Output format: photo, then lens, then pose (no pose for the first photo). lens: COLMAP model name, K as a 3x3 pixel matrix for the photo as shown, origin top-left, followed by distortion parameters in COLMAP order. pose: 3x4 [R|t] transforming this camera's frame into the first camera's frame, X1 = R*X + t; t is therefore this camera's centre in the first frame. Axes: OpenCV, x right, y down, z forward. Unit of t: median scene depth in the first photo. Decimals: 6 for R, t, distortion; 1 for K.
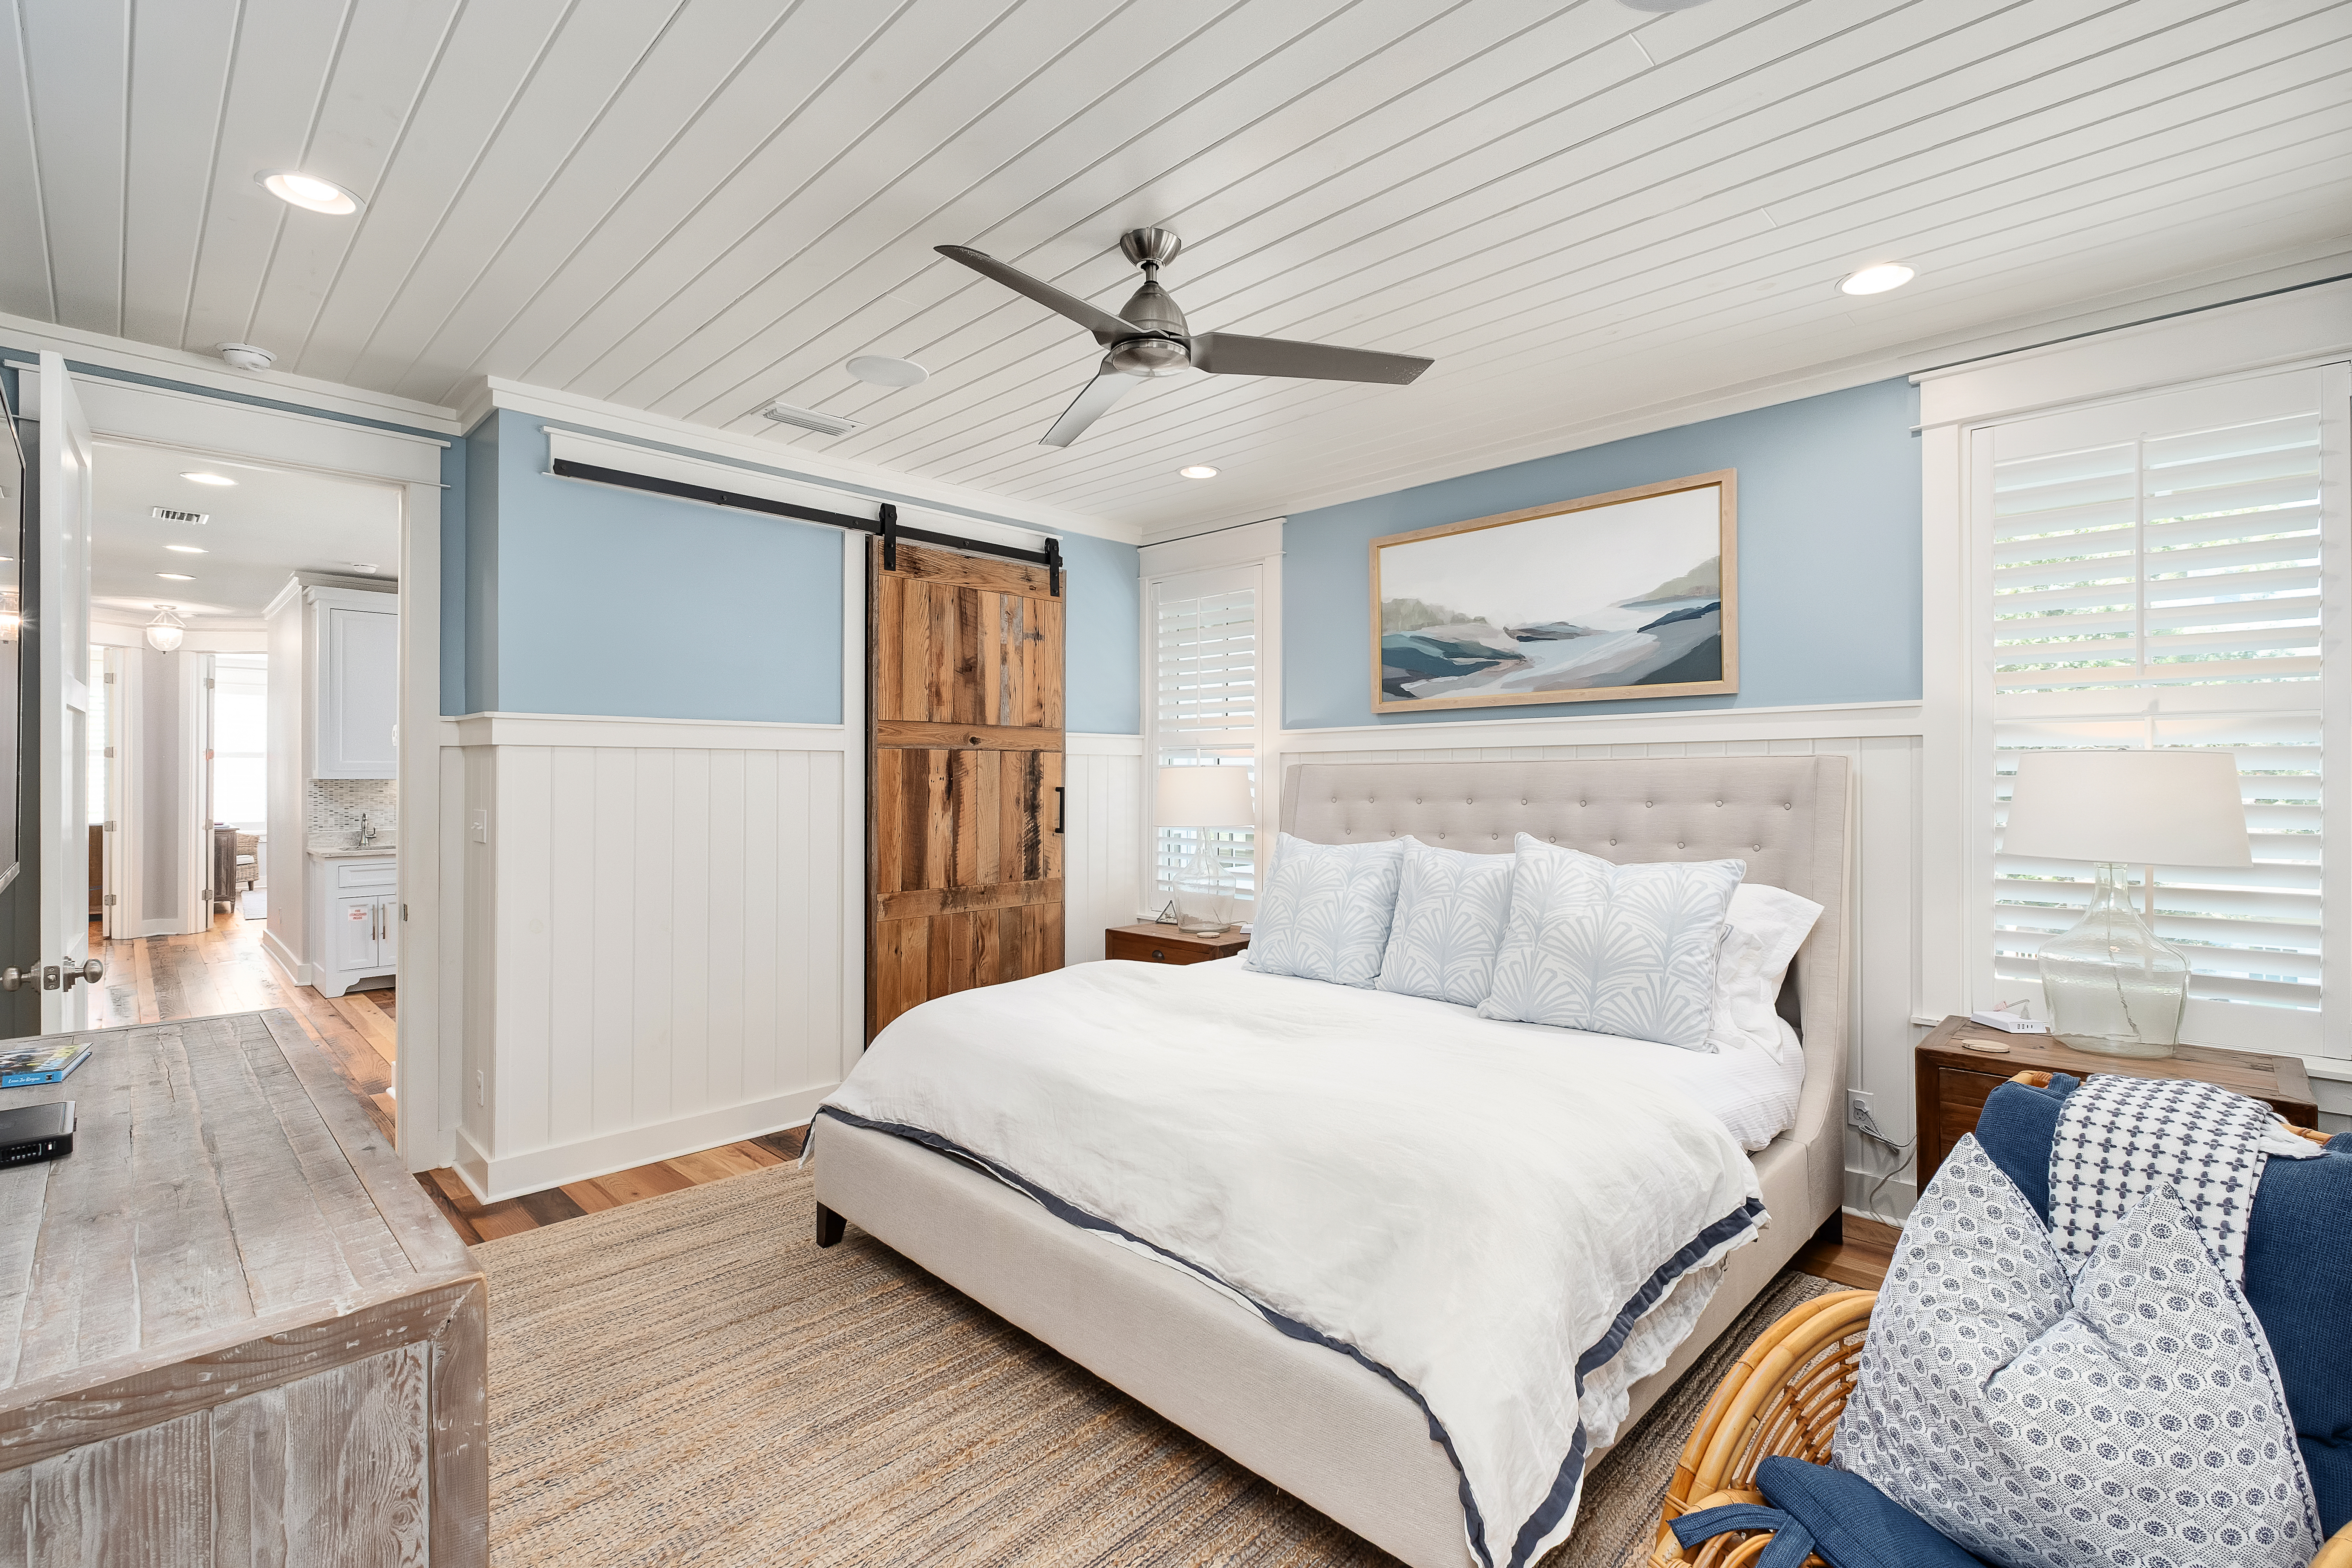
lens RADIAL K [[1033.4, 0, 1198.5], [0, 1033.4, 781.9], [0, 0, 1]] dist [0.001135, 0.000070]
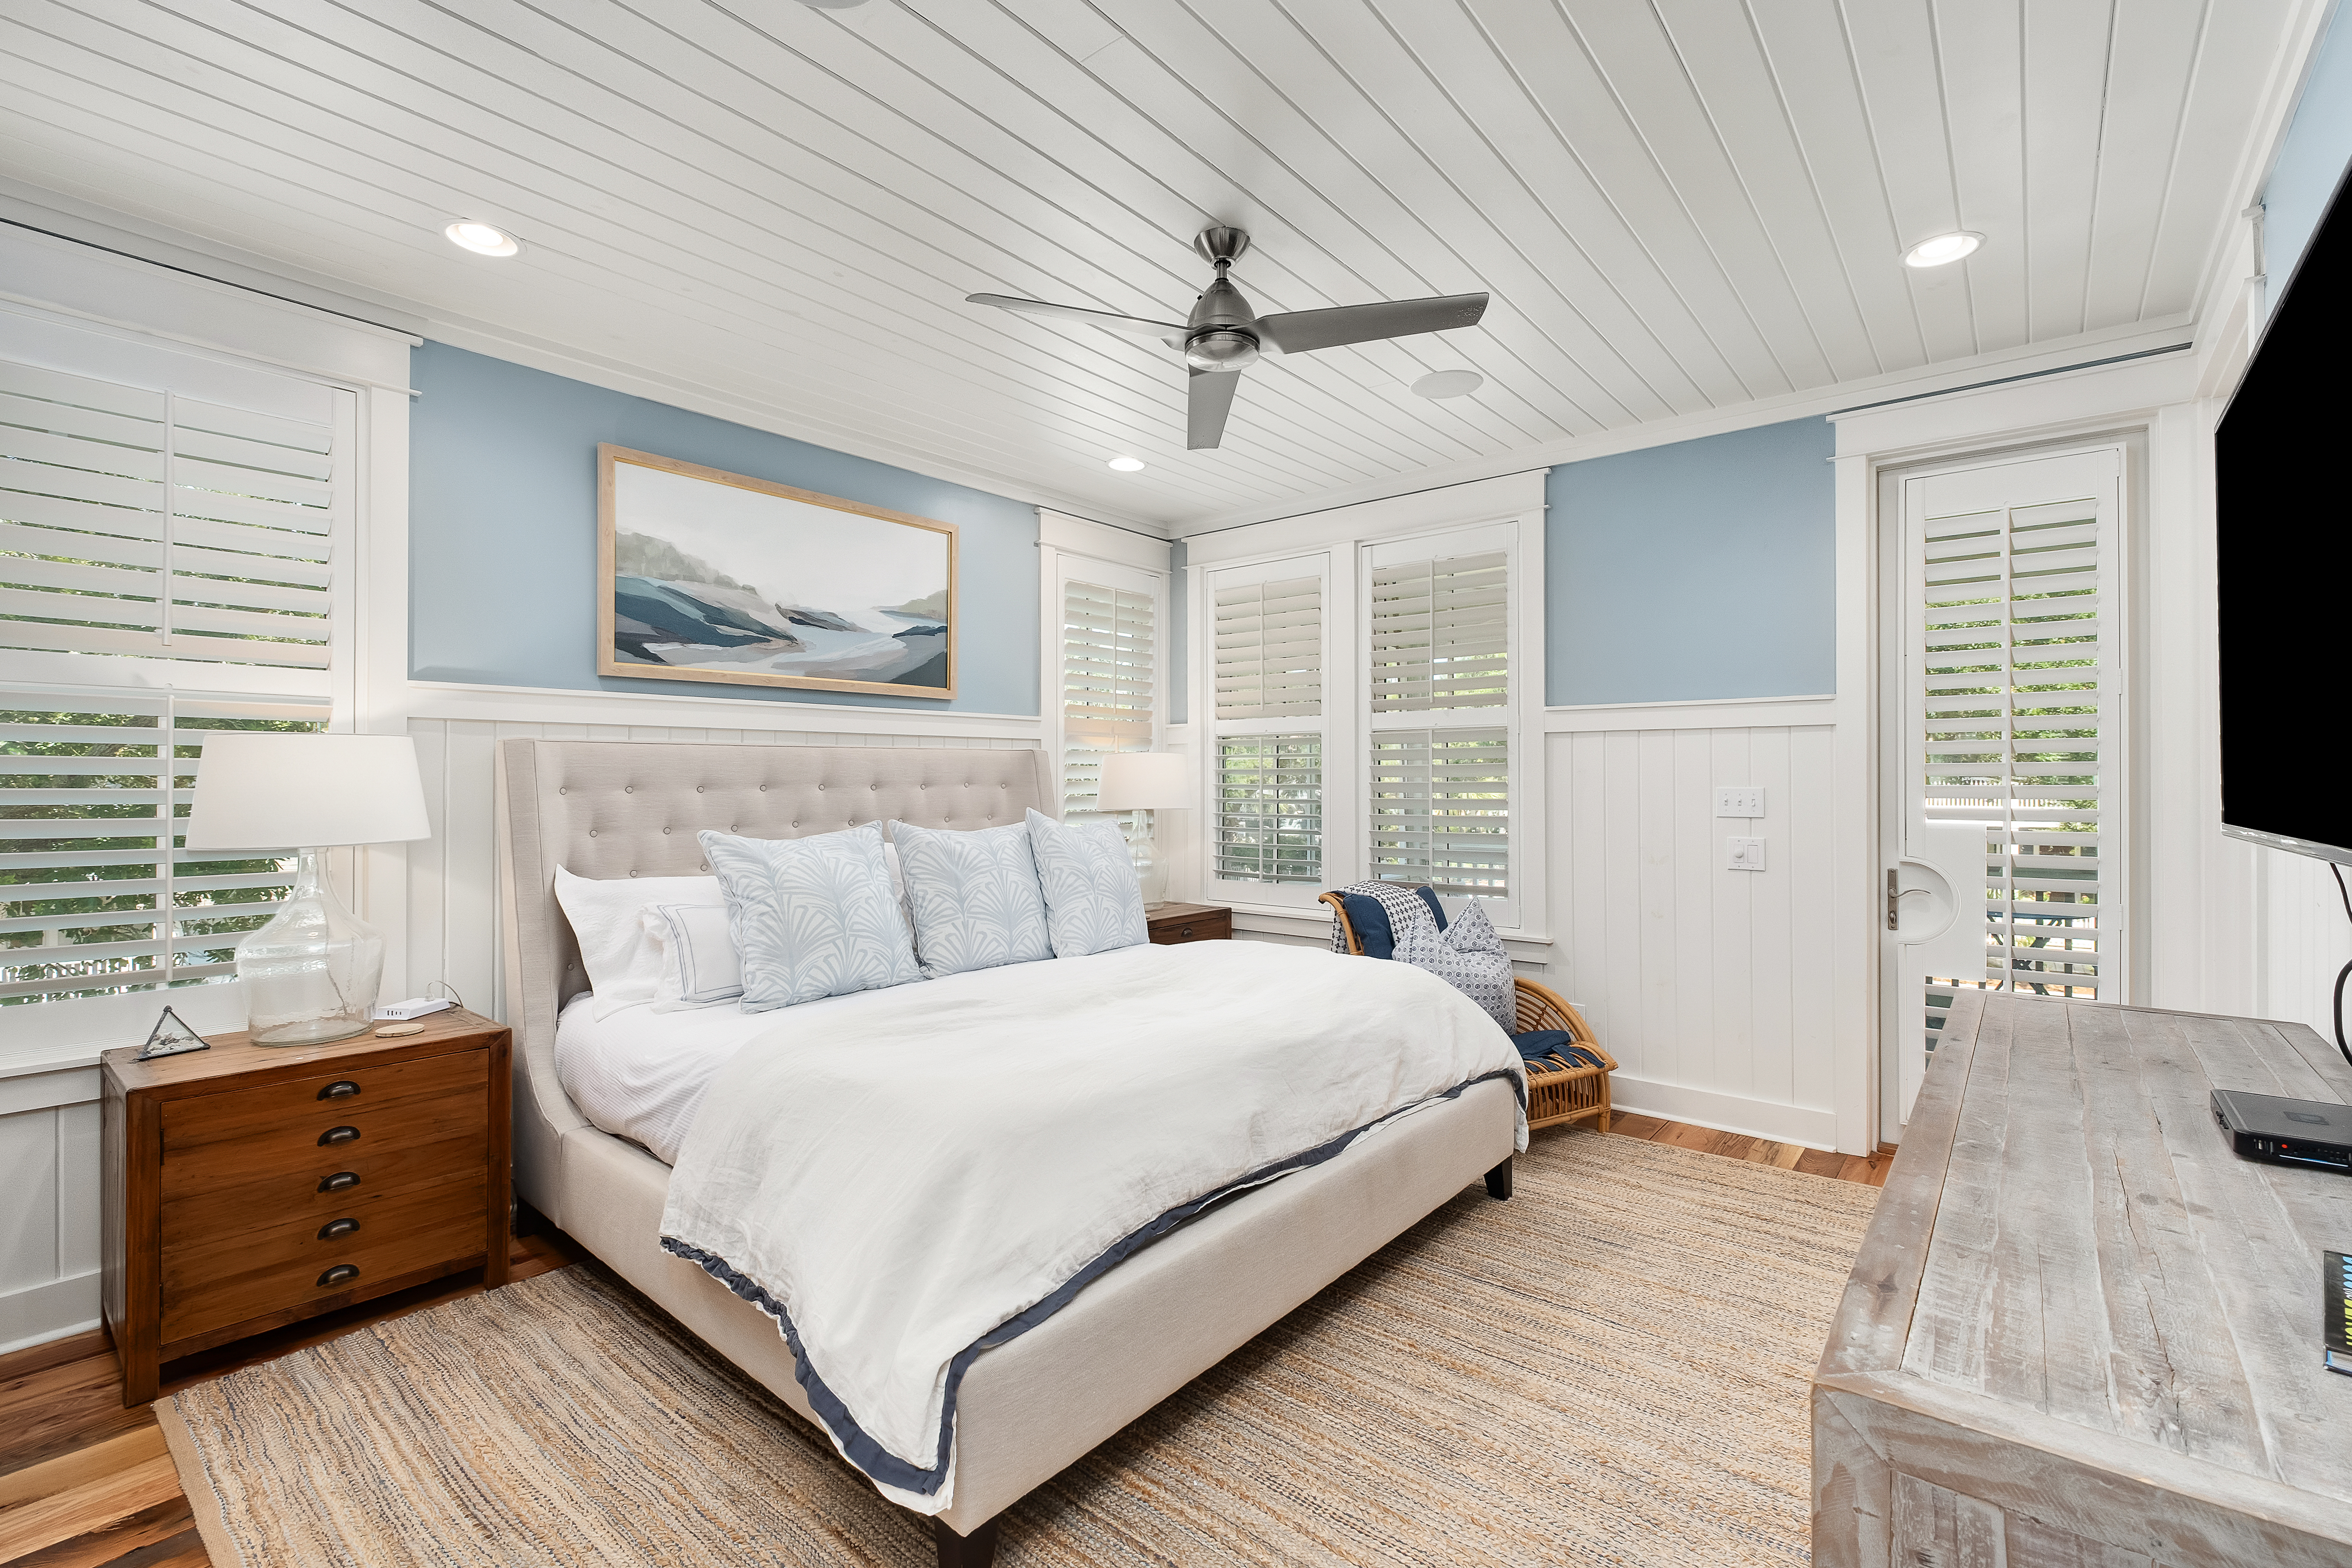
lens RADIAL K [[1033.4, 0, 1198.5], [0, 1033.4, 781.9], [0, 0, 1]] dist [0.001135, 0.000070]
pose [[-0.082435, 0.001936, 0.996595, -0.709625], [0.008053, 0.999967, -0.001276, 0.018336], [-0.996564, 0.007921, -0.082448, 0.726165]]
